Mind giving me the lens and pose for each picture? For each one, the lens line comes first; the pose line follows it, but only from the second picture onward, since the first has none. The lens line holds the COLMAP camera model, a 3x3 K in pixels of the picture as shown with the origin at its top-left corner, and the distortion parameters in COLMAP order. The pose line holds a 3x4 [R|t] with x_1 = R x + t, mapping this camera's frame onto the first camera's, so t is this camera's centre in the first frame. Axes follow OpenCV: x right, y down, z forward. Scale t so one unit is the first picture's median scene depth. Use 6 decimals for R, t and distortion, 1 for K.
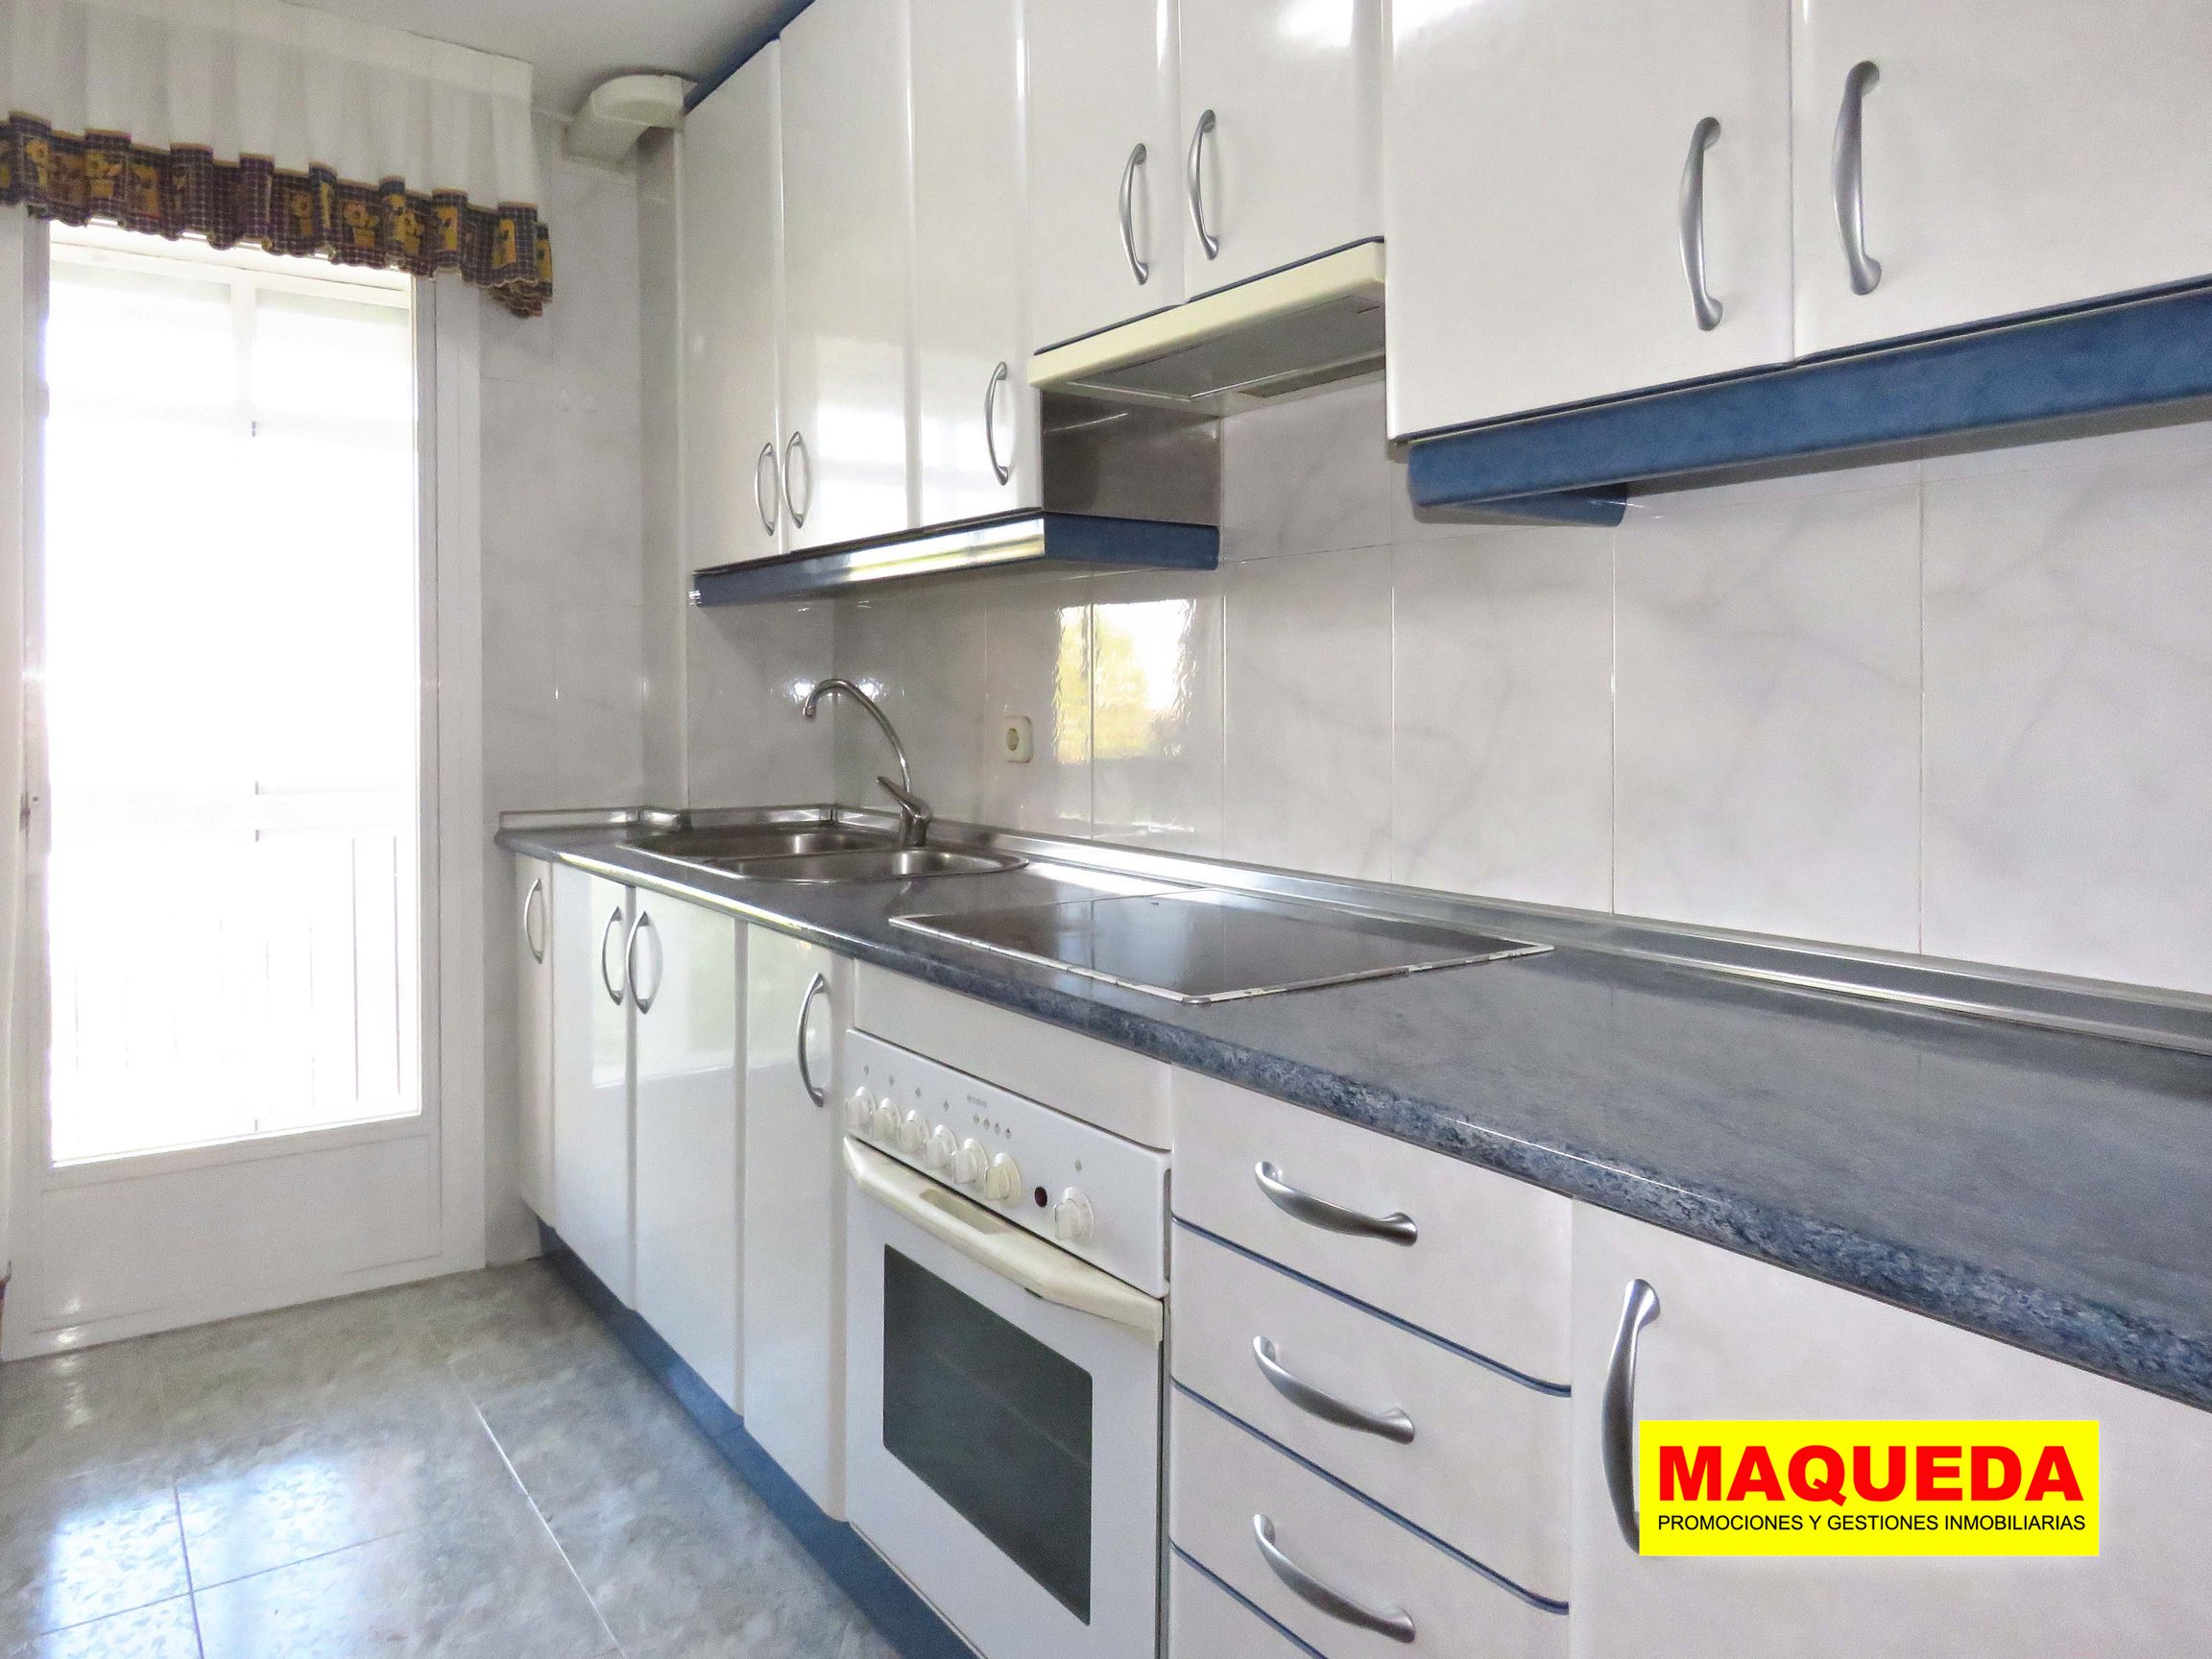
lens RADIAL K [[1432.6, 0, 1131.9], [0, 1432.6, 721.0], [0, 0, 1]] dist [0.004804, -0.017795]
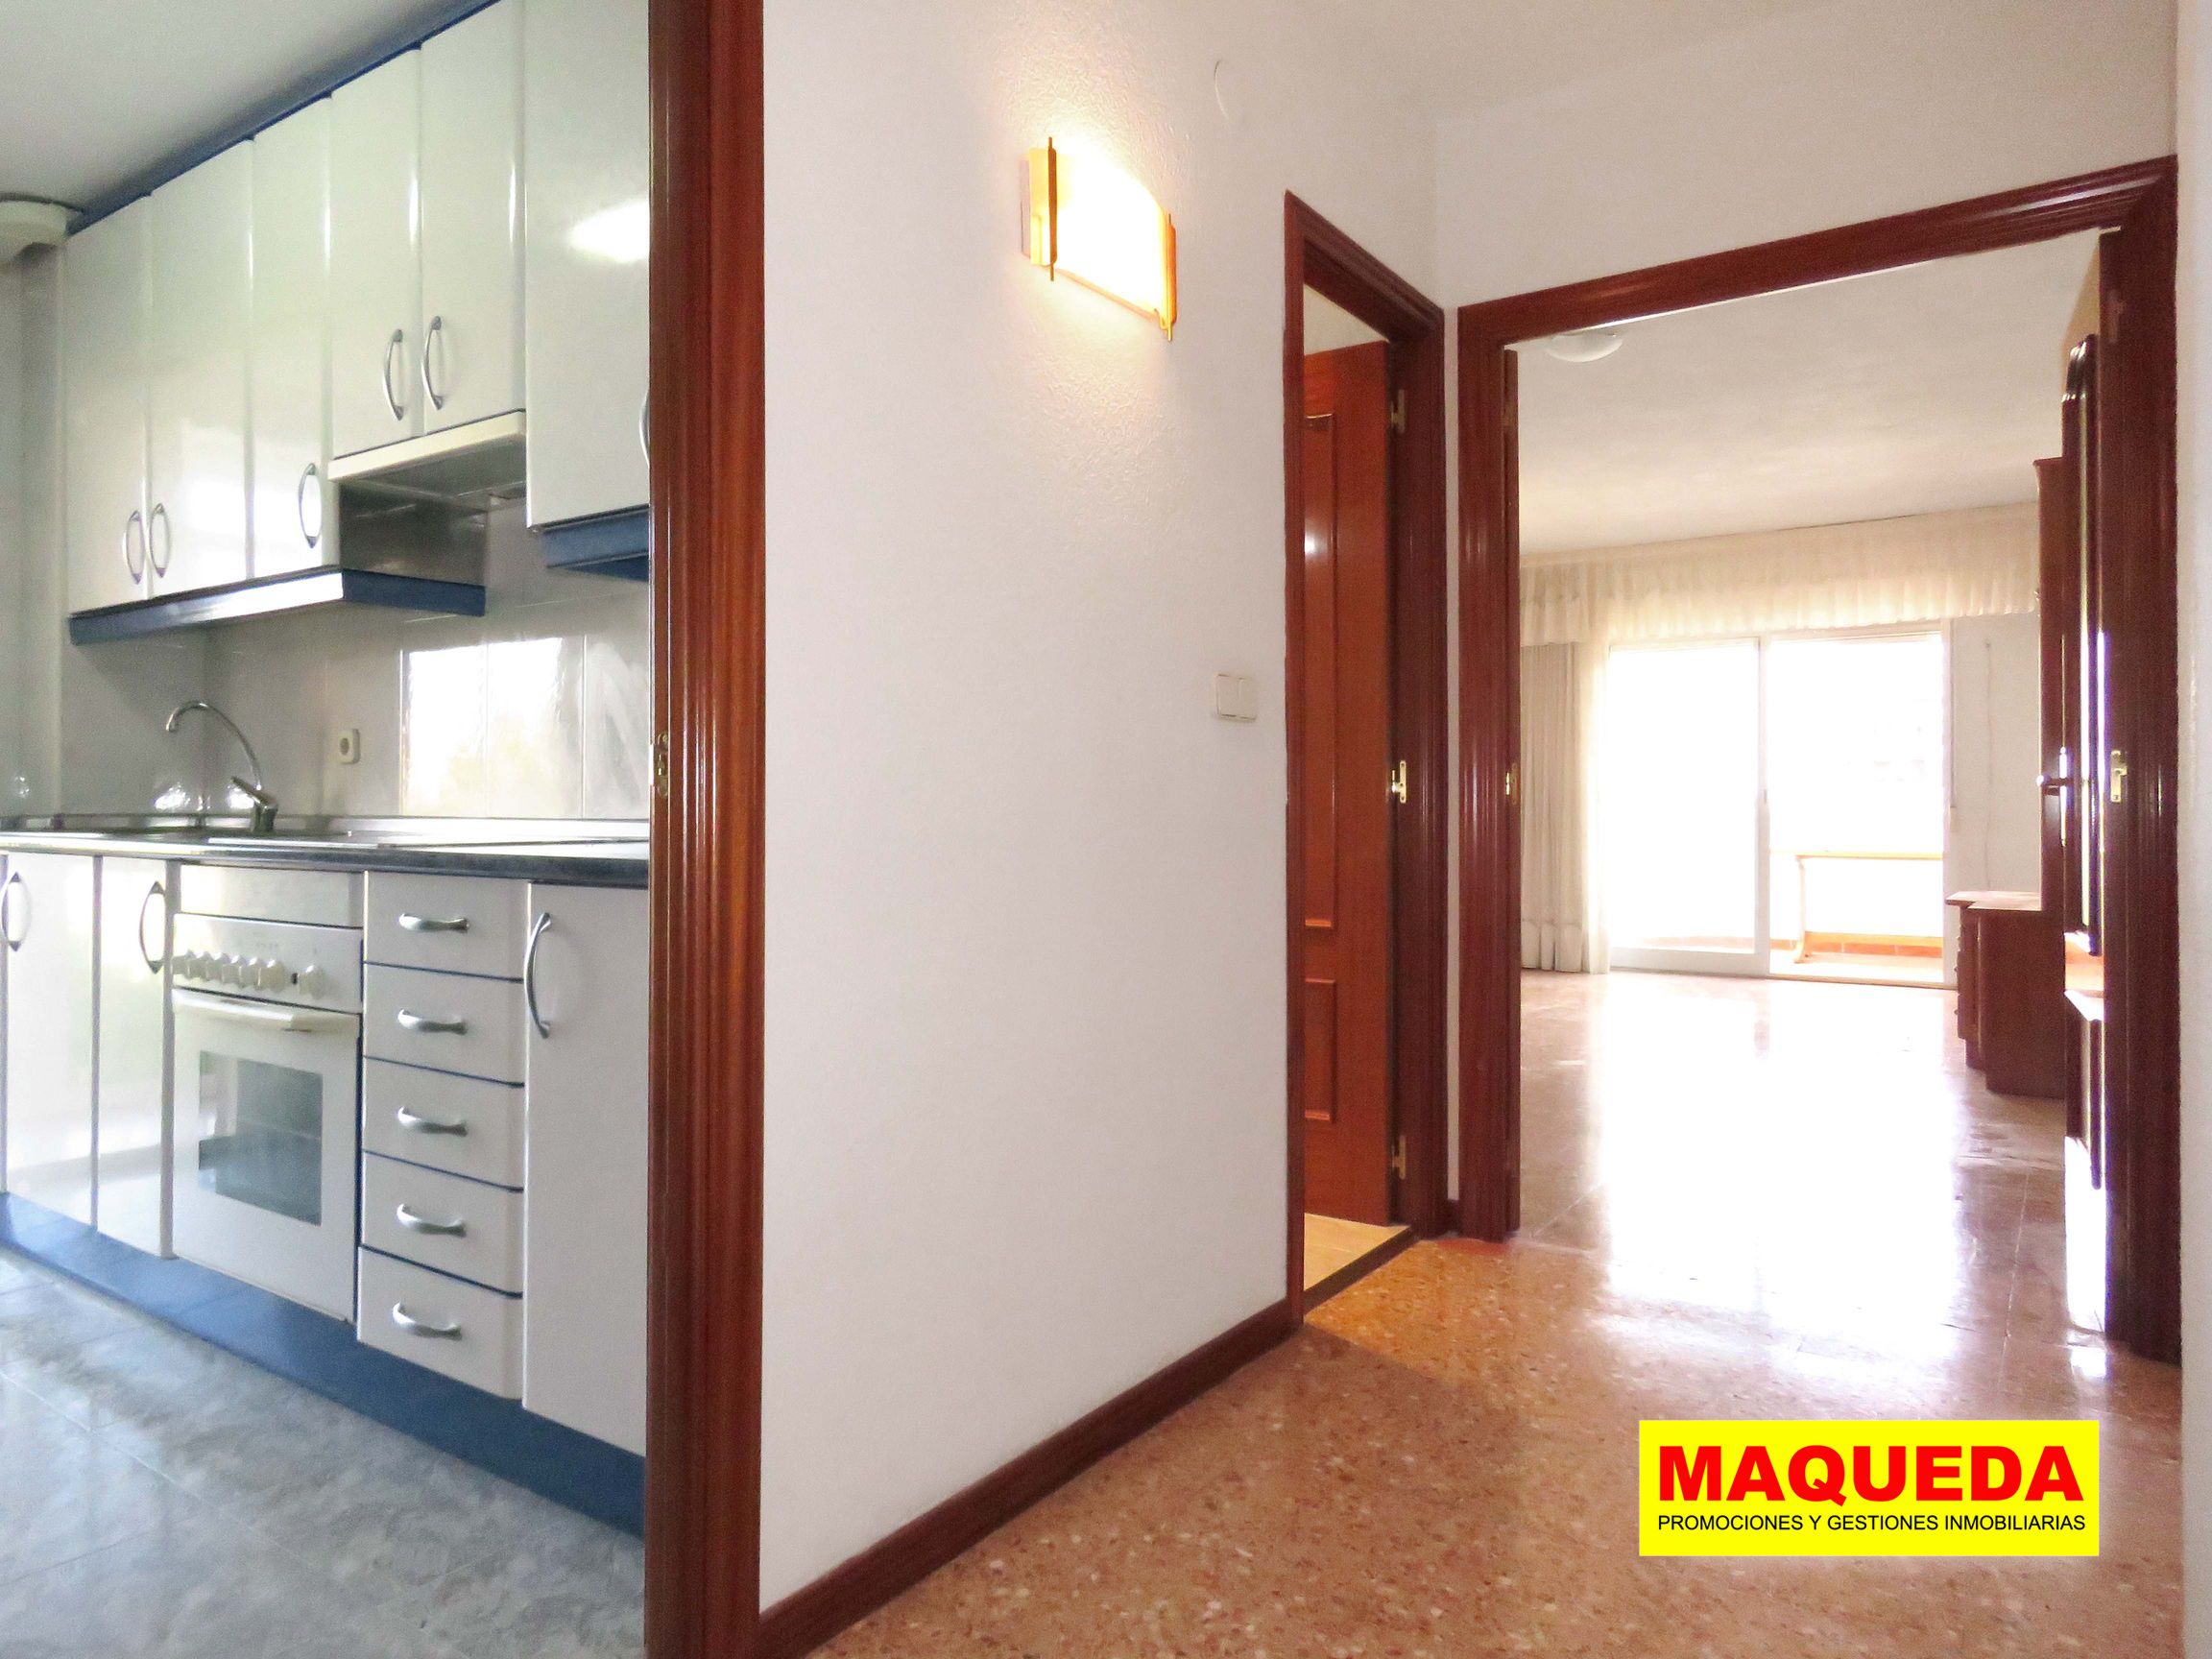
lens RADIAL K [[1409.6, 0, 1098.9], [0, 1409.6, 797.2], [0, 0, 1]] dist [0.001728, -0.025825]
pose [[0.947295, 0.001520, 0.320359, 0.157521], [0.004940, 0.999800, -0.019354, 0.087868], [-0.320325, 0.019916, 0.947098, -0.440839]]
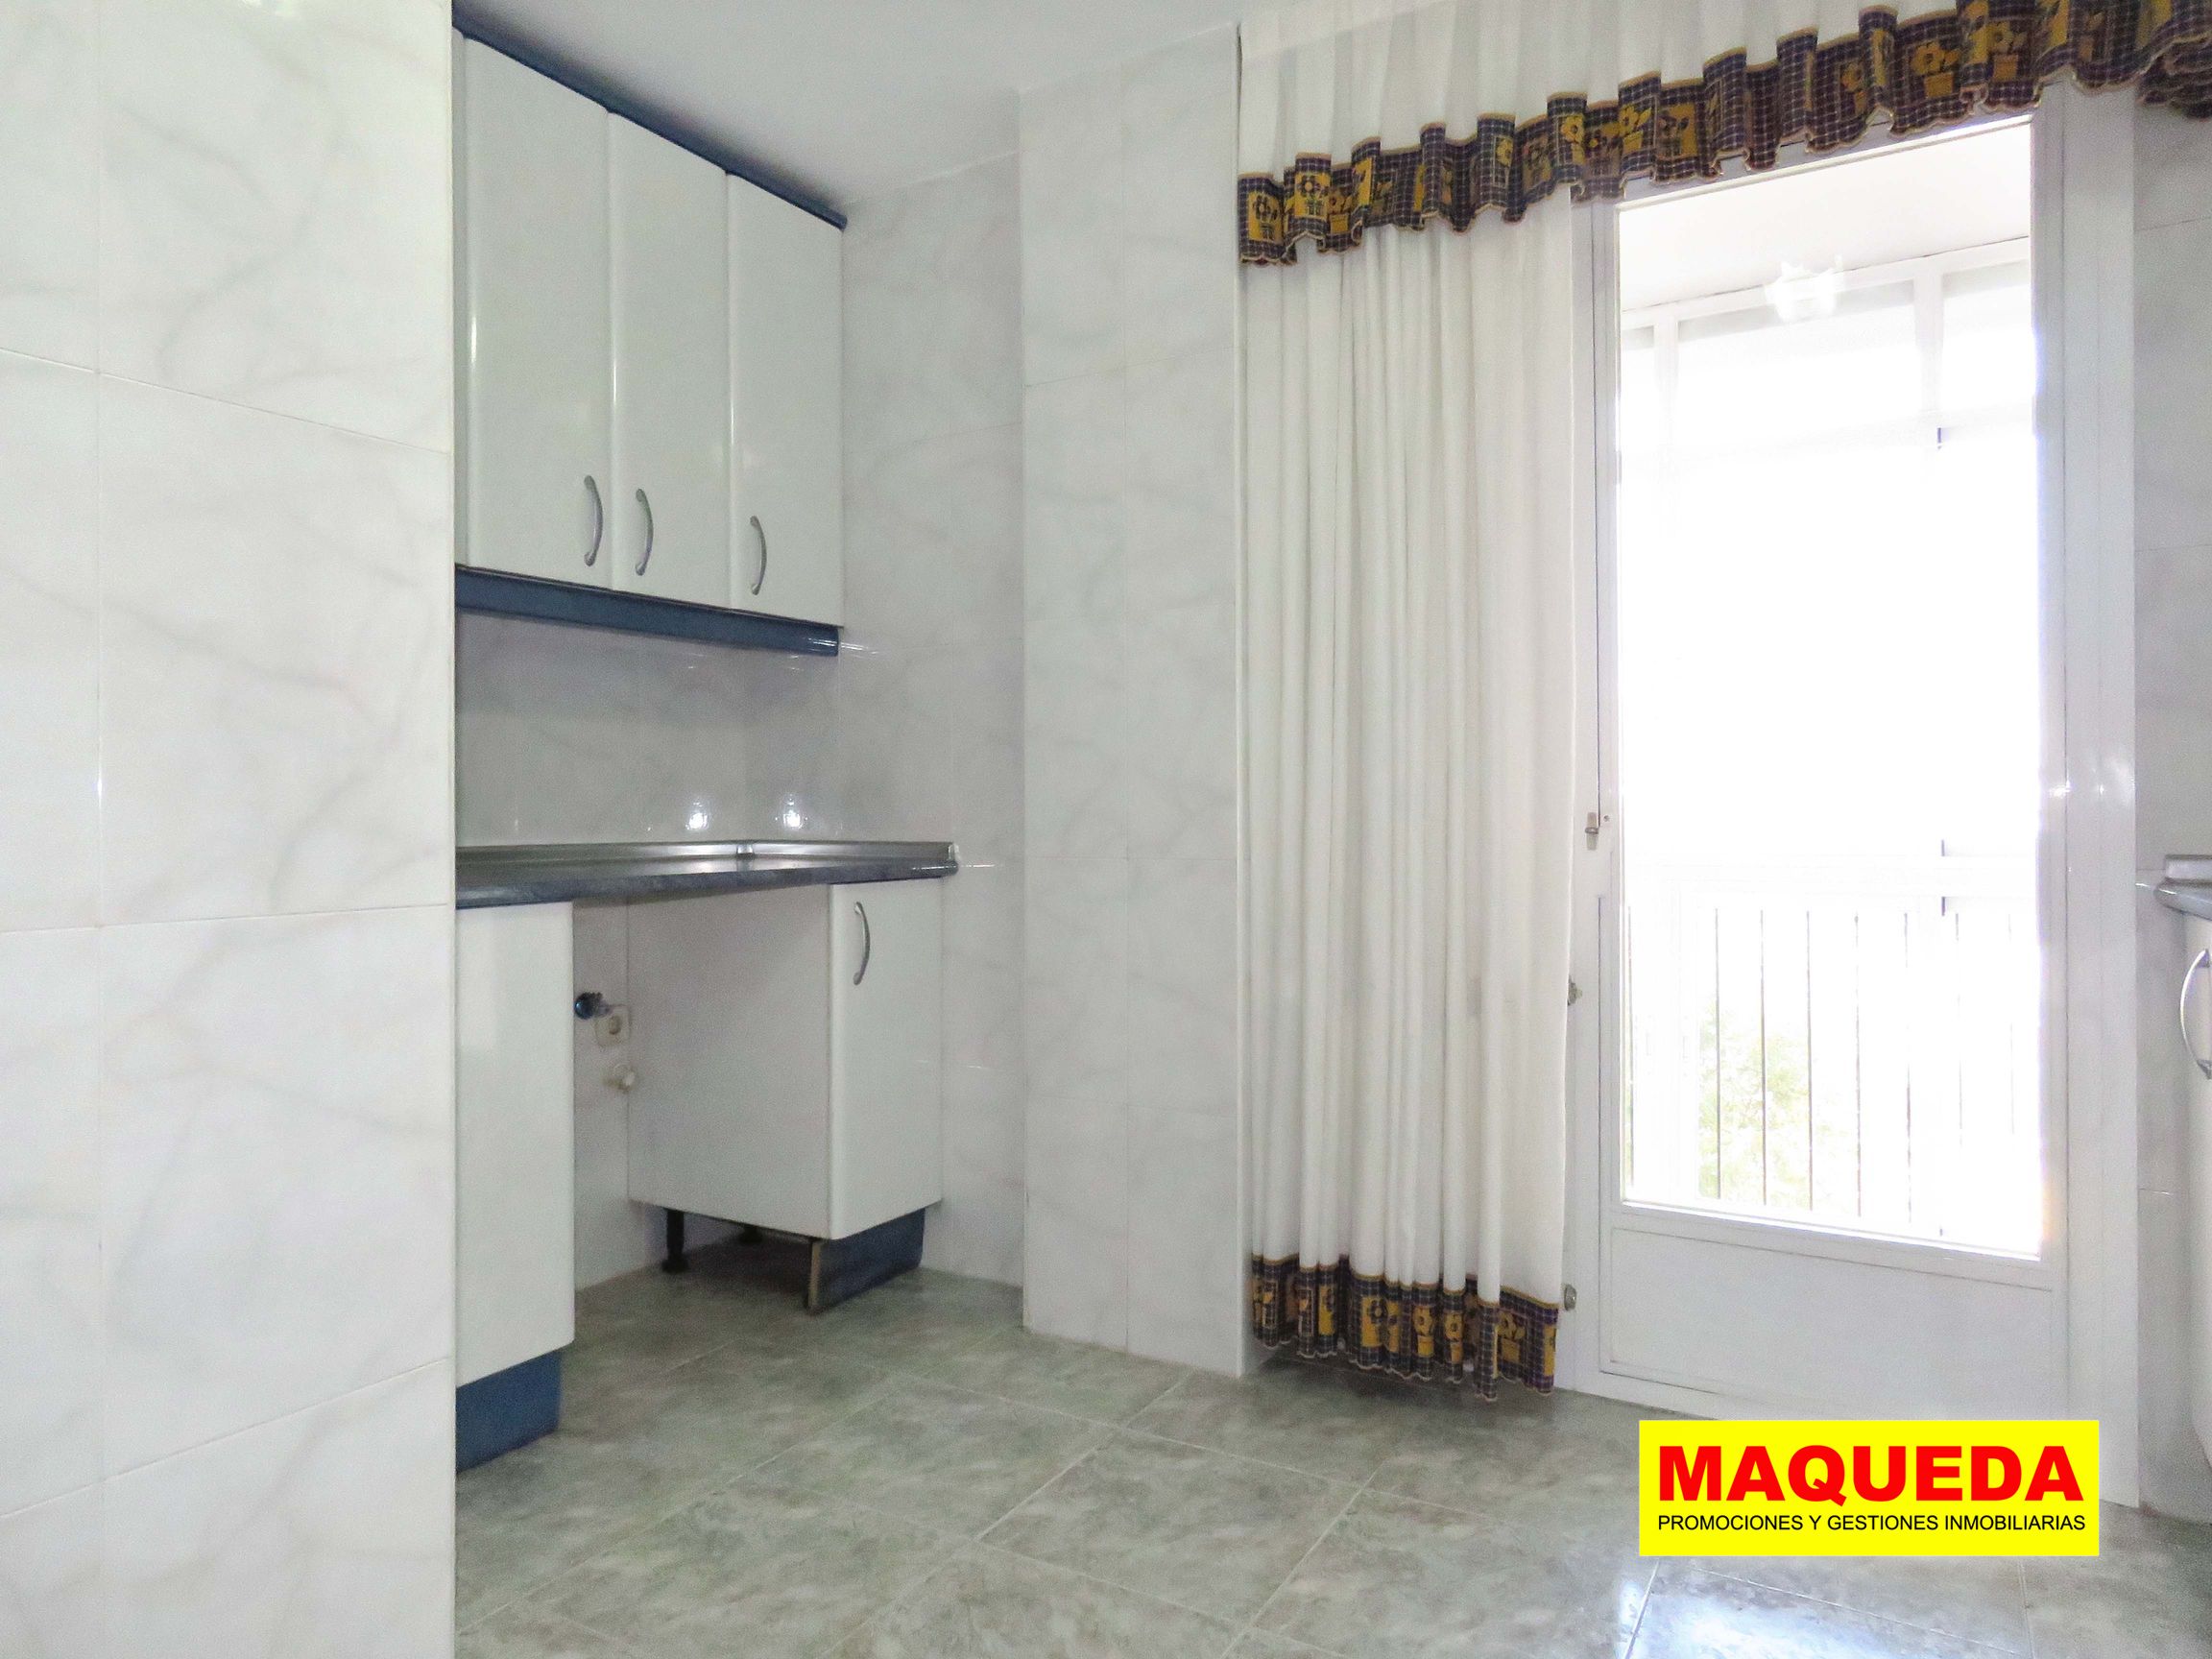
lens RADIAL K [[1448.5, 0, 1077.8], [0, 1448.5, 818.0], [0, 0, 1]] dist [-0.004756, 0.018040]
pose [[0.392390, 0.001414, -0.919798, -0.002980], [-0.008298, 0.999964, -0.002003, 0.064561], [0.919761, 0.008419, 0.392387, 0.304289]]
